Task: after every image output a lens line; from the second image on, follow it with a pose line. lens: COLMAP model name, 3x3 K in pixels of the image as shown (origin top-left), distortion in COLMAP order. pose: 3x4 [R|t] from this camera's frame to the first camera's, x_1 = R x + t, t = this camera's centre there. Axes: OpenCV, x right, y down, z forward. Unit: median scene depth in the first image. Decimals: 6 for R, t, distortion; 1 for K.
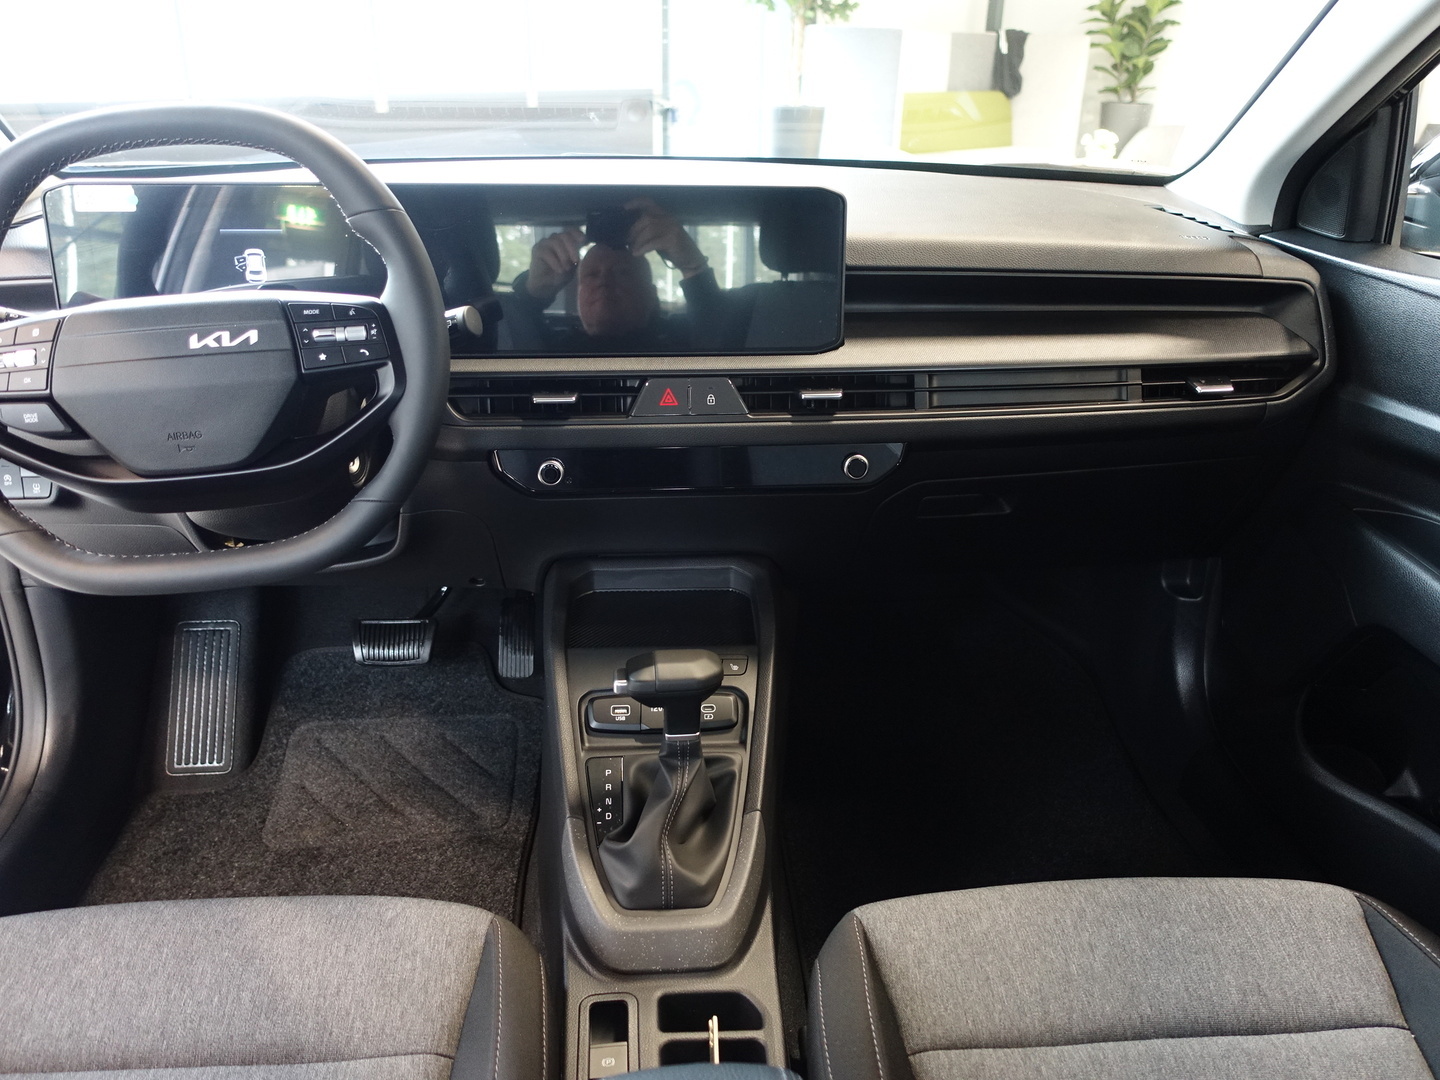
lens RADIAL K [[1126.6, 0, 720.4], [0, 1126.6, 525.6], [0, 0, 1]] dist [0.004131, -0.006276]
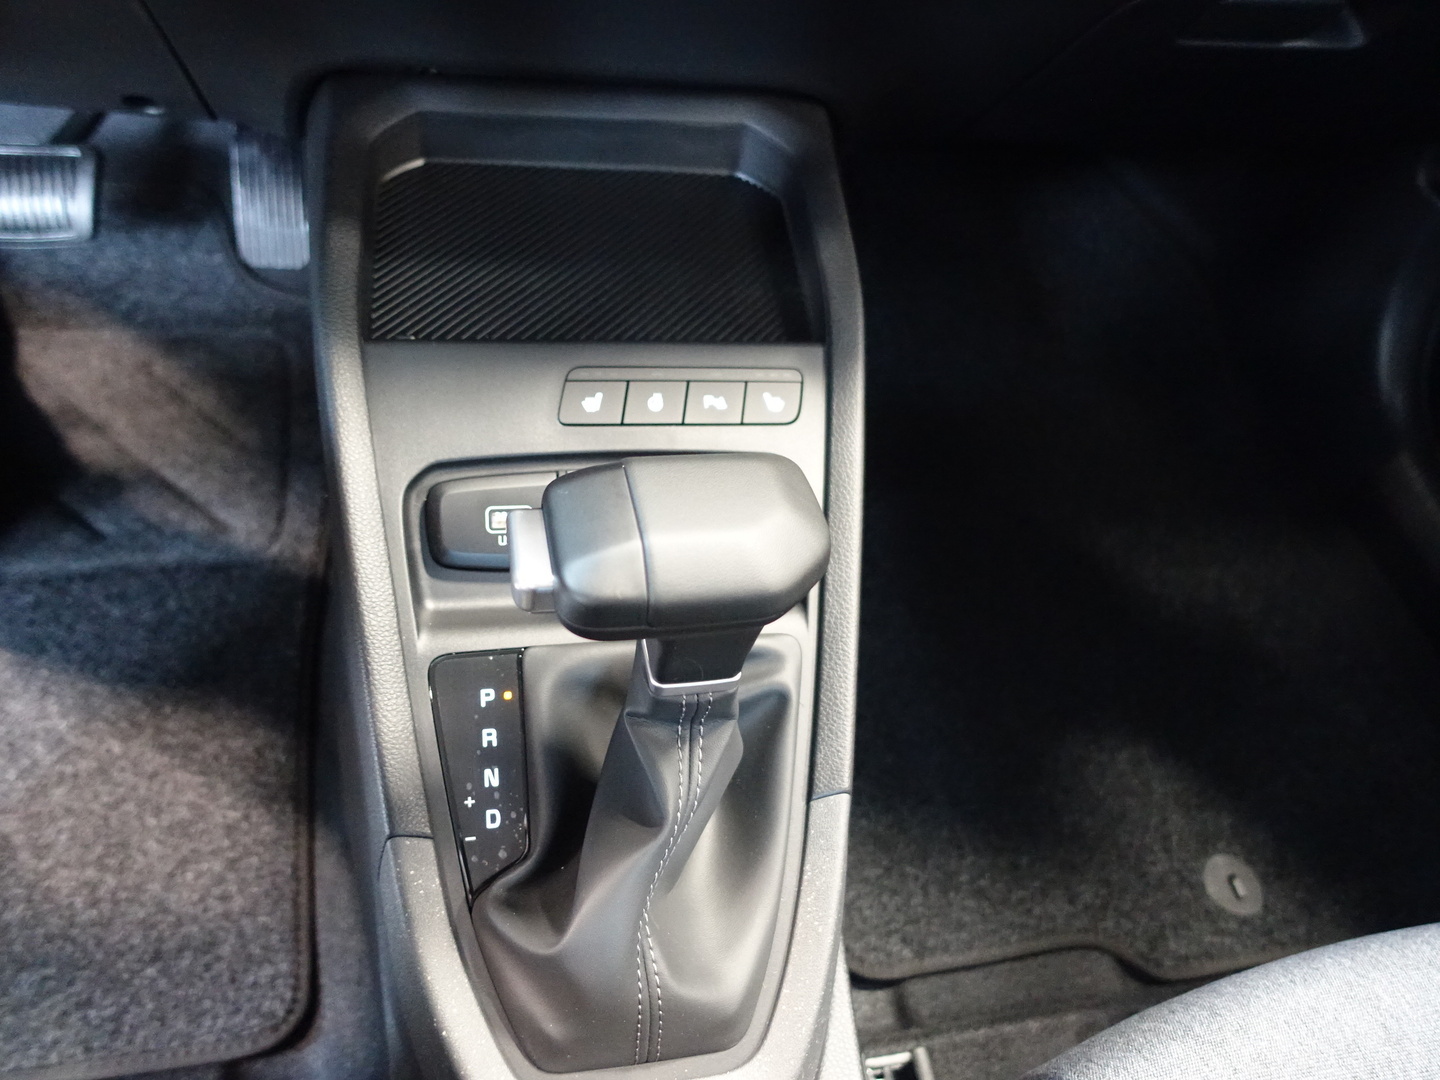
lens RADIAL K [[1097.5, 0, 720.0], [0, 1097.5, 540.0], [0, 0, 1]] dist [0.002924, 0.001817]
pose [[0.986180, 0.016696, 0.164832, -0.098616], [-0.092591, 0.880576, 0.464772, -0.027511], [-0.137387, -0.473611, 0.869953, 0.797408]]
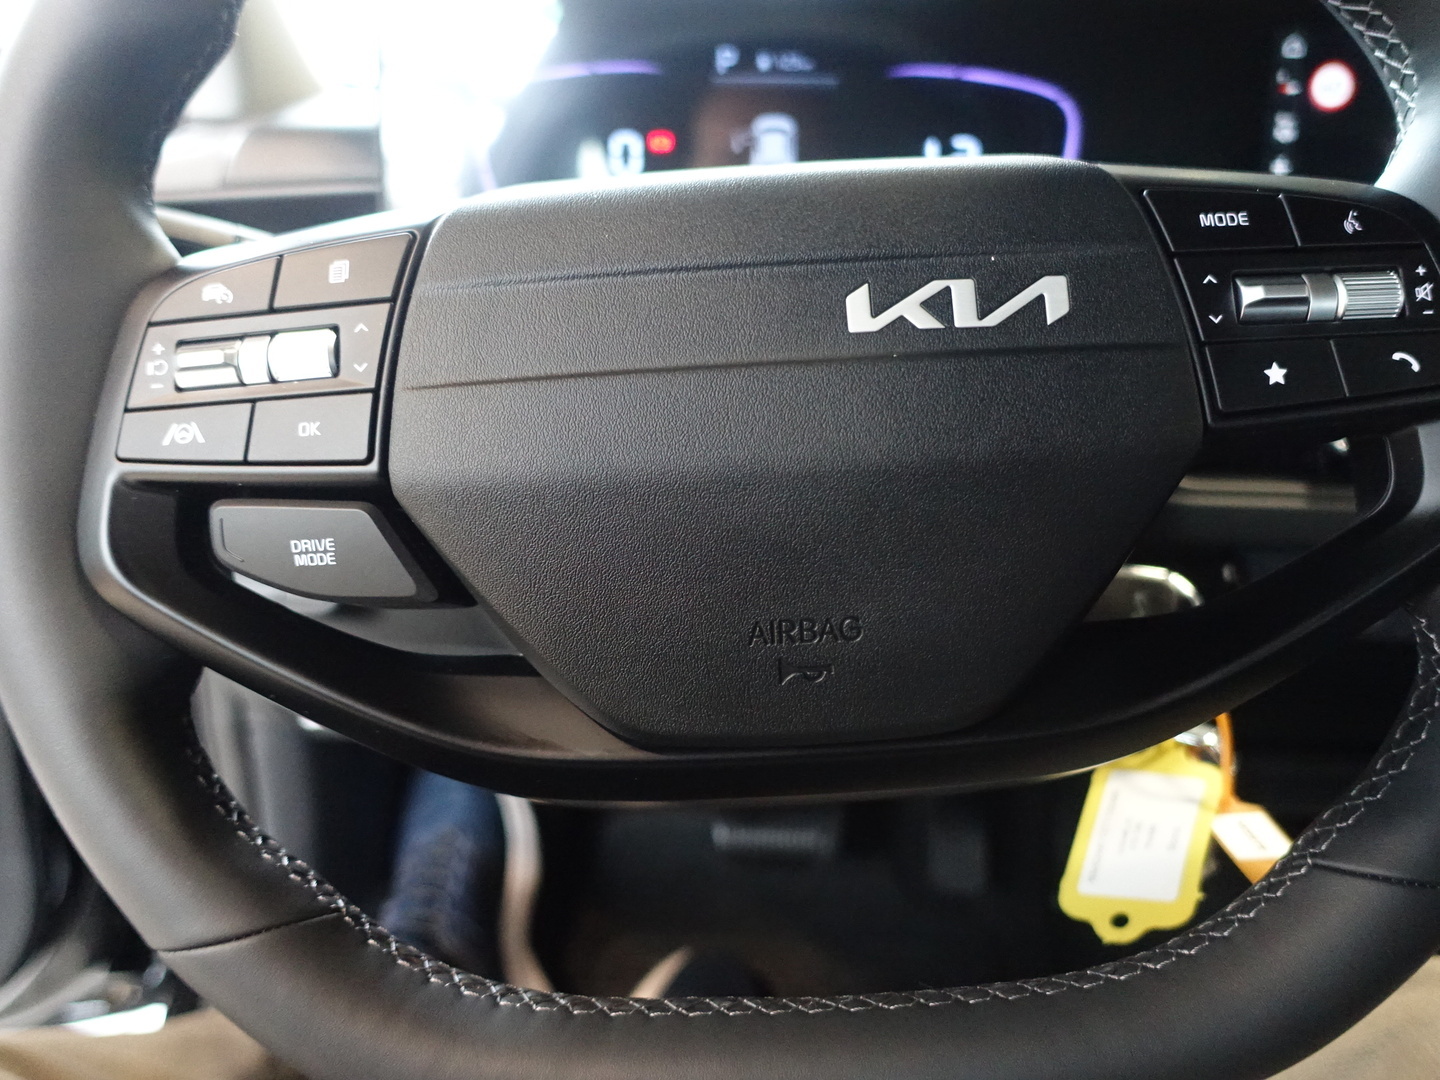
lens RADIAL K [[1126.6, 0, 720.4], [0, 1126.6, 525.6], [0, 0, 1]] dist [0.004131, -0.006276]
pose [[0.992761, 0.038425, -0.113791, -0.453521], [-0.041016, 0.998948, -0.020521, -0.097614], [0.112883, 0.025040, 0.993293, 0.688457]]
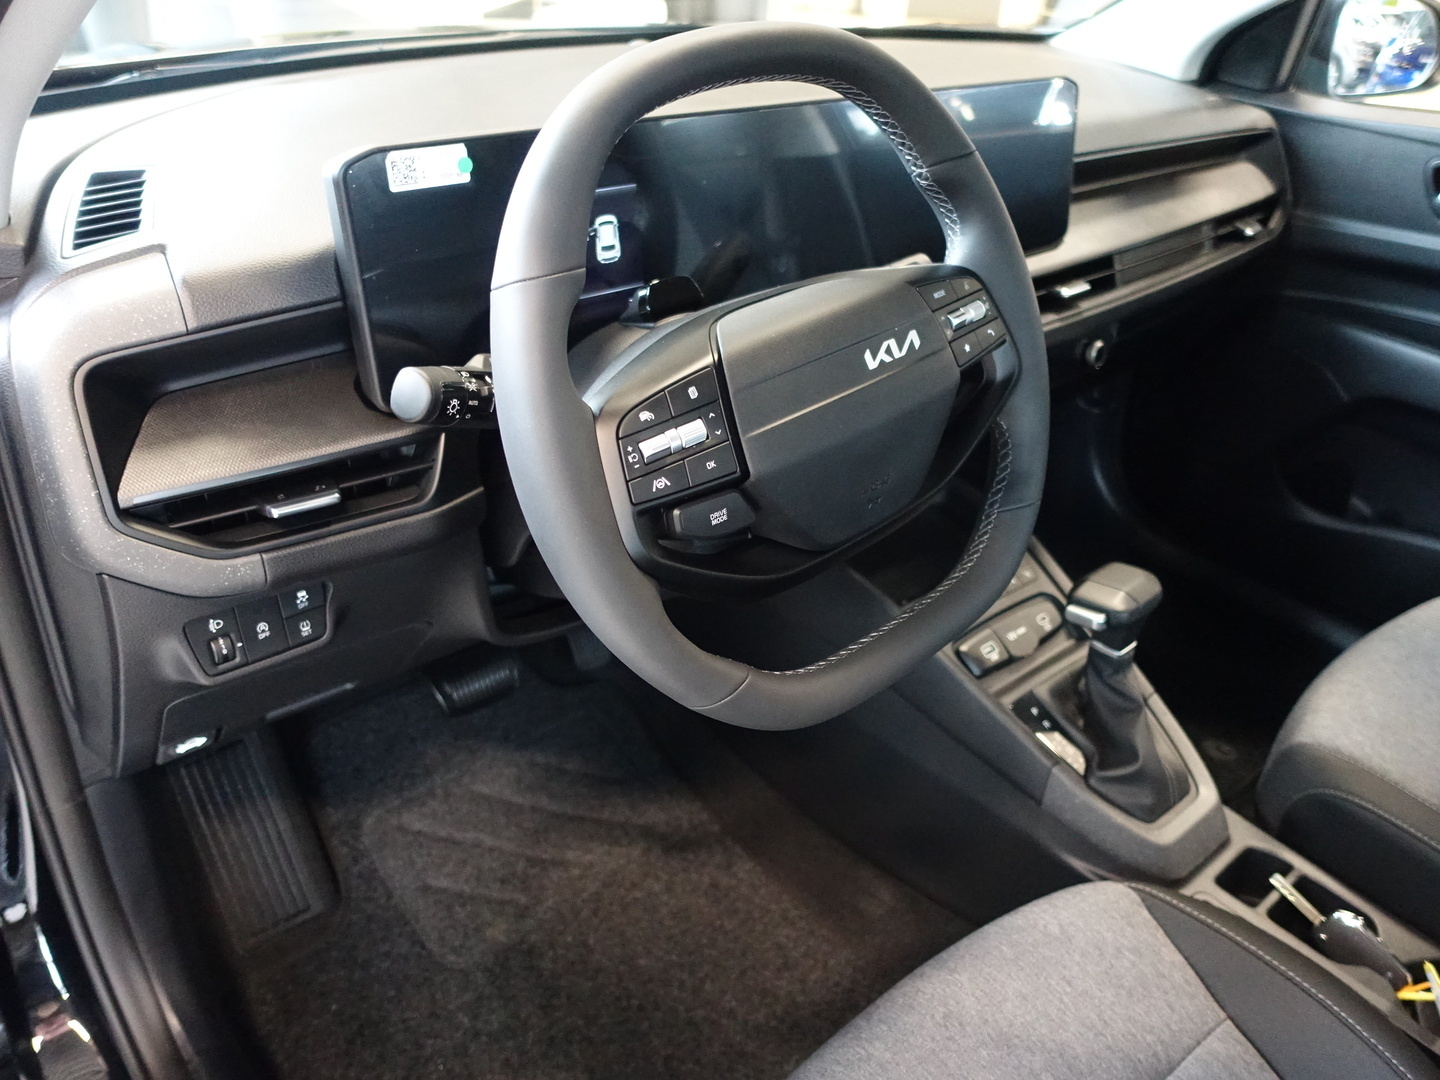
lens RADIAL K [[1126.6, 0, 720.4], [0, 1126.6, 525.6], [0, 0, 1]] dist [0.004131, -0.006276]
pose [[0.806288, -0.273714, 0.524386, -0.940127], [0.197053, 0.960152, 0.198186, -0.218781], [-0.557736, -0.056463, 0.828095, 0.416944]]
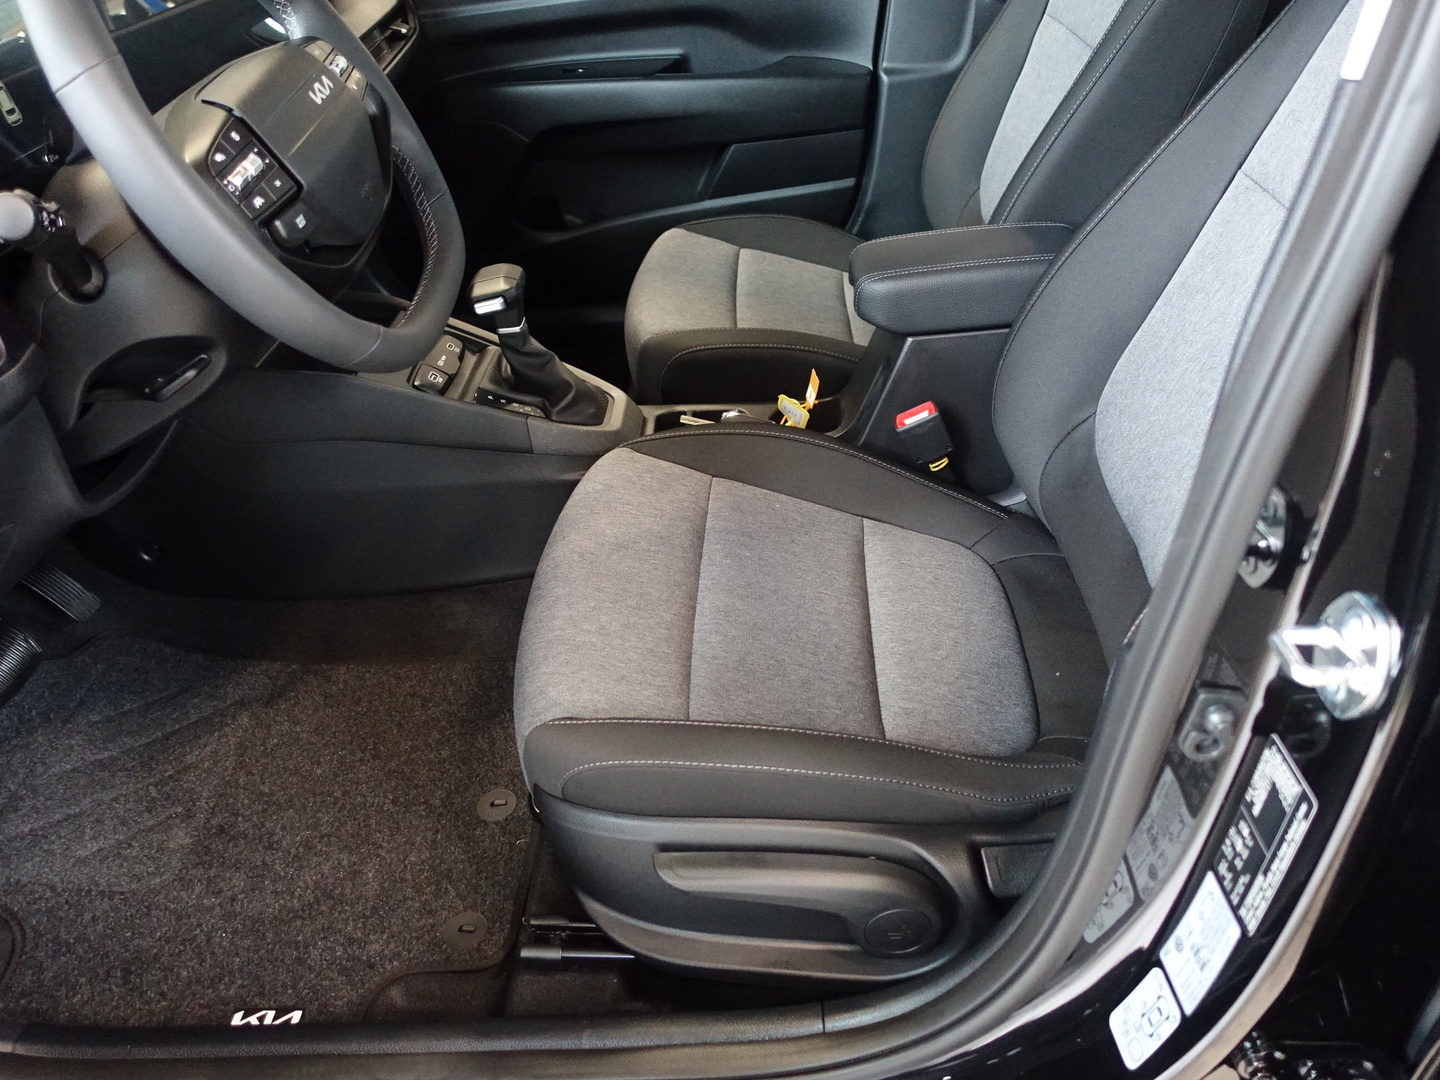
lens RADIAL K [[1133.6, 0, 743.9], [0, 1133.6, 530.5], [0, 0, 1]] dist [-0.001701, 0.000505]
pose [[0.094194, -0.576875, 0.811383, -1.422499], [0.458551, 0.748547, 0.478966, -0.177530], [-0.883662, 0.326945, 0.335035, 0.439649]]
